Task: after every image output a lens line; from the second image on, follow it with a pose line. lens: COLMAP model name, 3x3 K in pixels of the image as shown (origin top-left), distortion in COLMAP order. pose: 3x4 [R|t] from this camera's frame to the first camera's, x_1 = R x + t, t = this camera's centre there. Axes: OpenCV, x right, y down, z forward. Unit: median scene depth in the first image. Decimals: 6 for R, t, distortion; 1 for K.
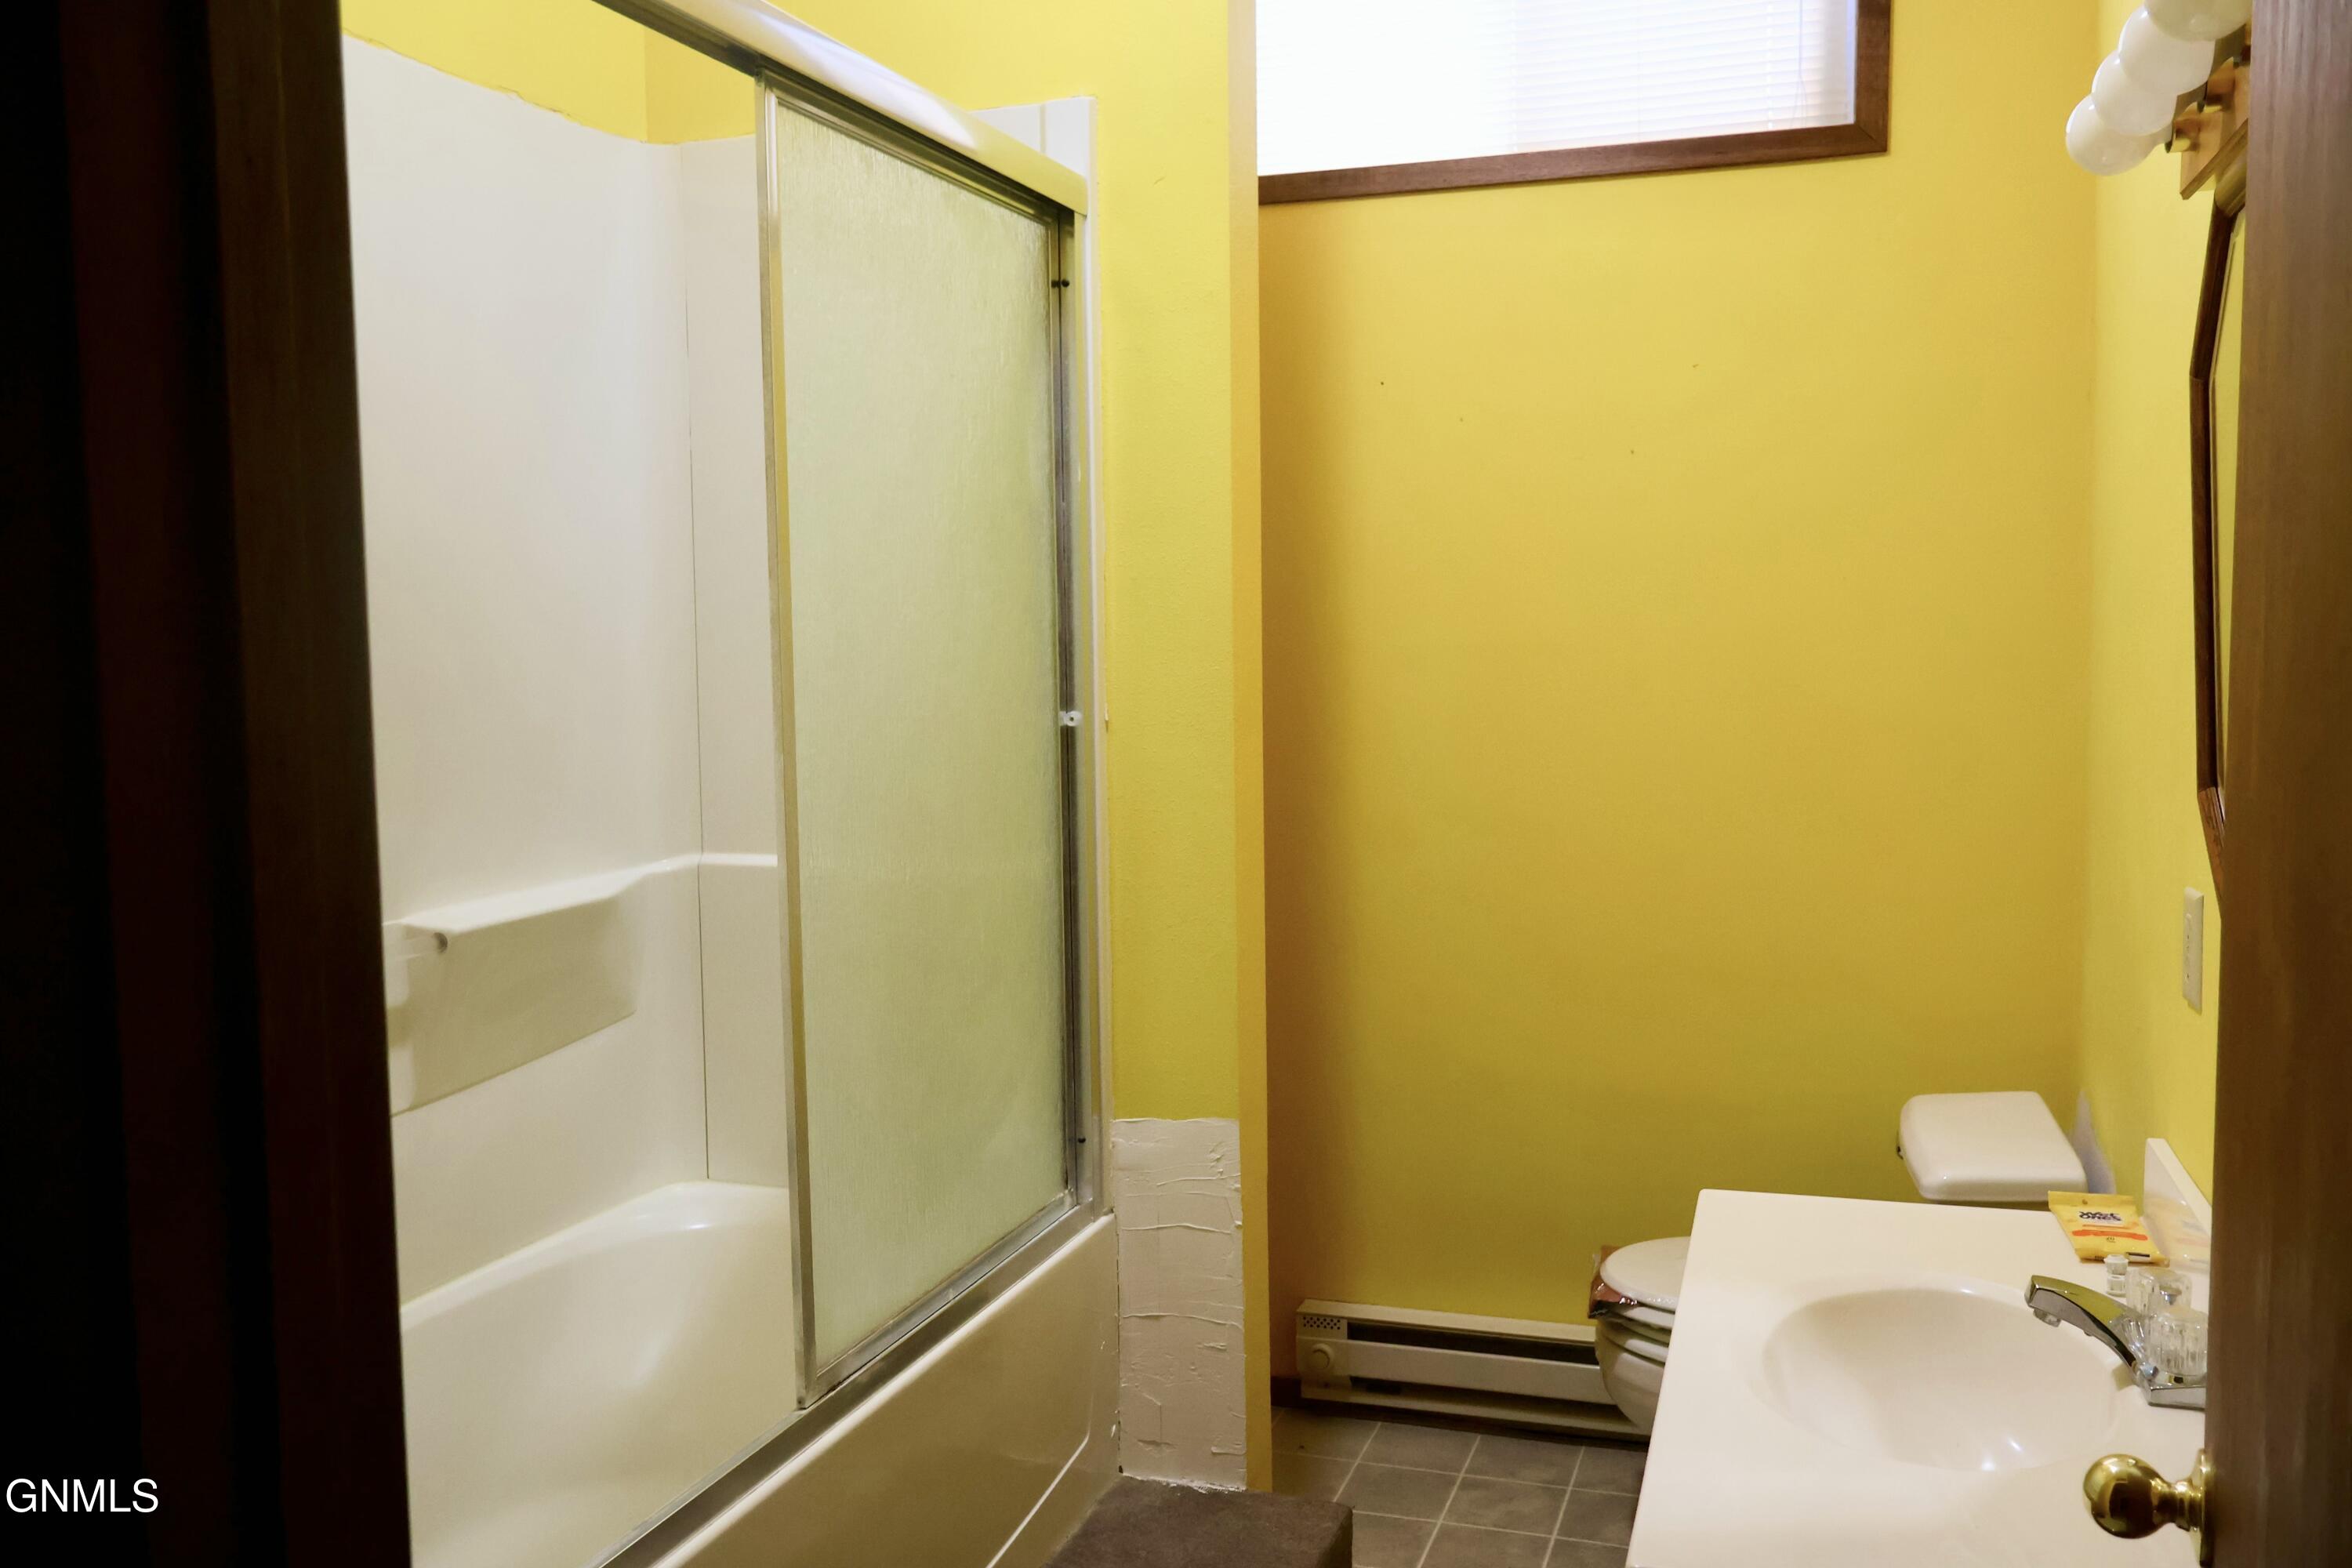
lens RADIAL K [[1992.1, 0, 1172.3], [0, 1992.1, 773.6], [0, 0, 1]] dist [0.005542, -0.001545]
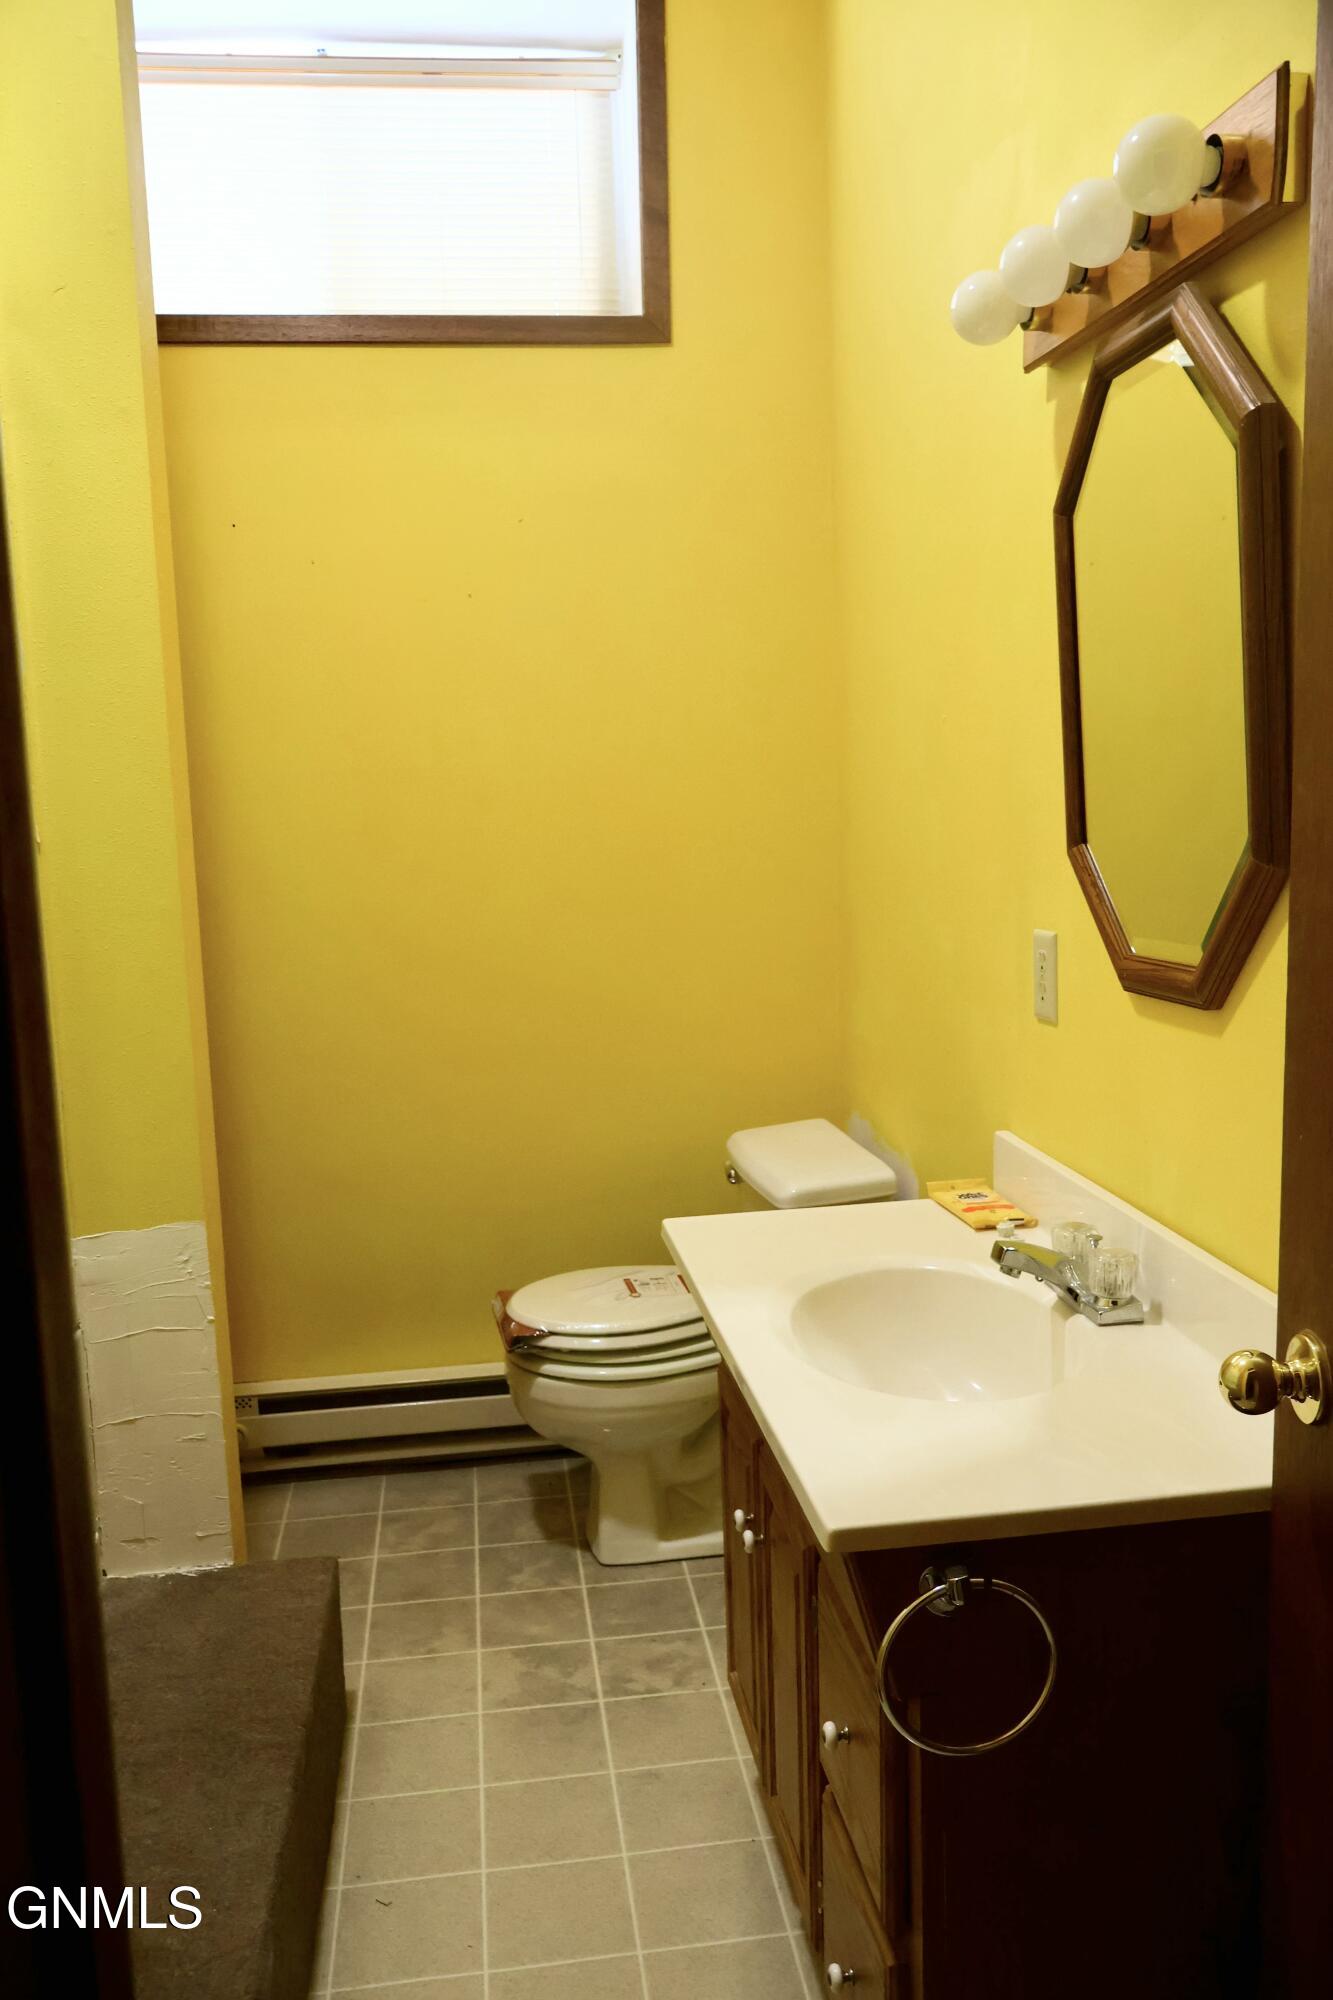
lens RADIAL K [[1694.0, 0, 671.6], [0, 1694.0, 1011.2], [0, 0, 1]] dist [0.005542, -0.001545]
pose [[0.892633, -0.077787, 0.444021, -0.126546], [0.053619, 0.996328, 0.066752, 0.016844], [-0.447583, -0.035777, 0.893526, 0.093561]]
